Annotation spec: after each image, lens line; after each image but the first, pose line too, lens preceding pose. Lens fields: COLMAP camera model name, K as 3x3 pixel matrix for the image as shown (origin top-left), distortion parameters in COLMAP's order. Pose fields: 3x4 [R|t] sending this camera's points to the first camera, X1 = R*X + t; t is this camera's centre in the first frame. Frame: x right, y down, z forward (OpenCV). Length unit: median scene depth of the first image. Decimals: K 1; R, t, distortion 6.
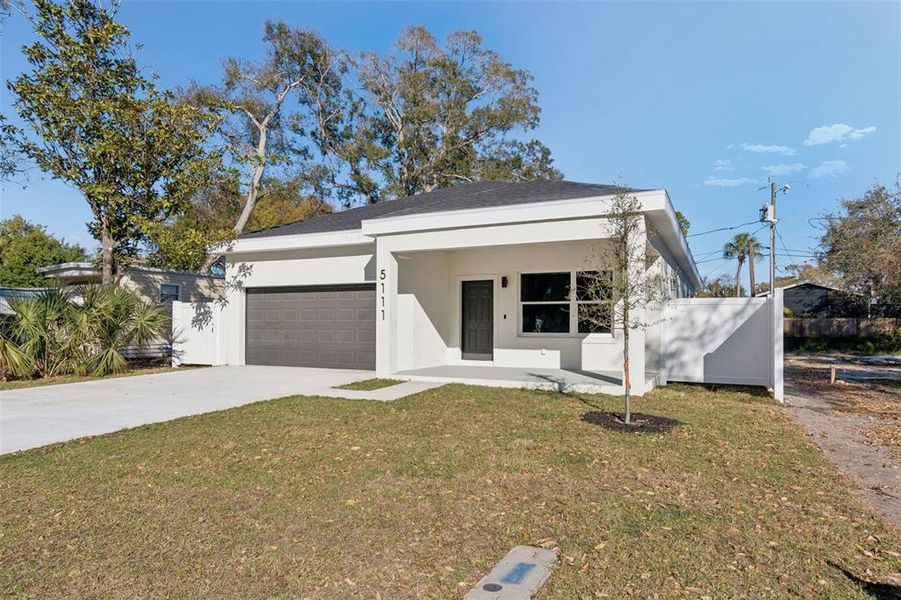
lens RADIAL K [[541.9, 0, 433.2], [0, 541.9, 332.7], [0, 0, 1]] dist [0.013351, 0.002188]
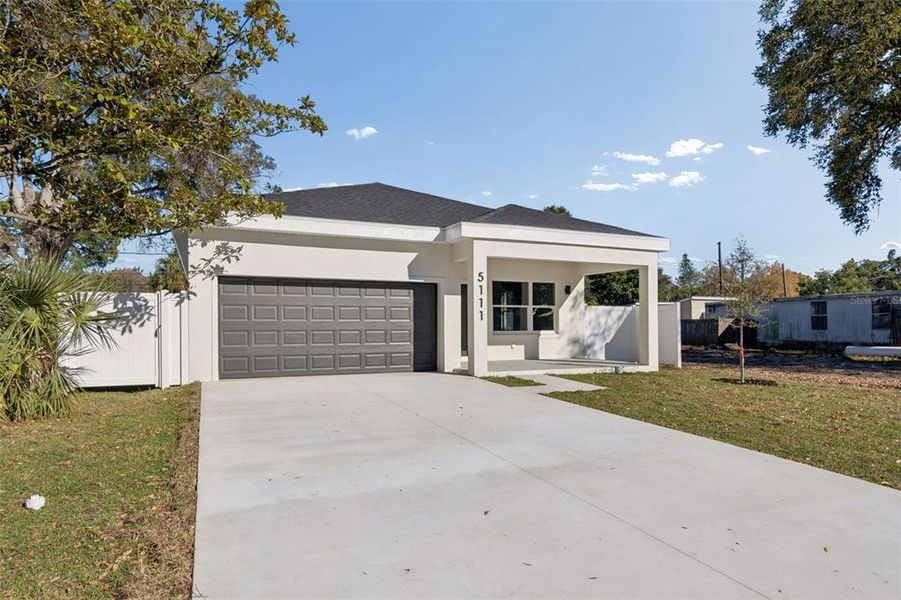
lens RADIAL K [[523.0, 0, 438.8], [0, 523.0, 325.0], [0, 0, 1]] dist [-0.002163, -0.000177]
pose [[0.659044, -0.006302, 0.752078, -0.734251], [0.009328, 0.999956, 0.000205, -0.012318], [-0.752047, 0.006880, 0.659074, 0.317211]]
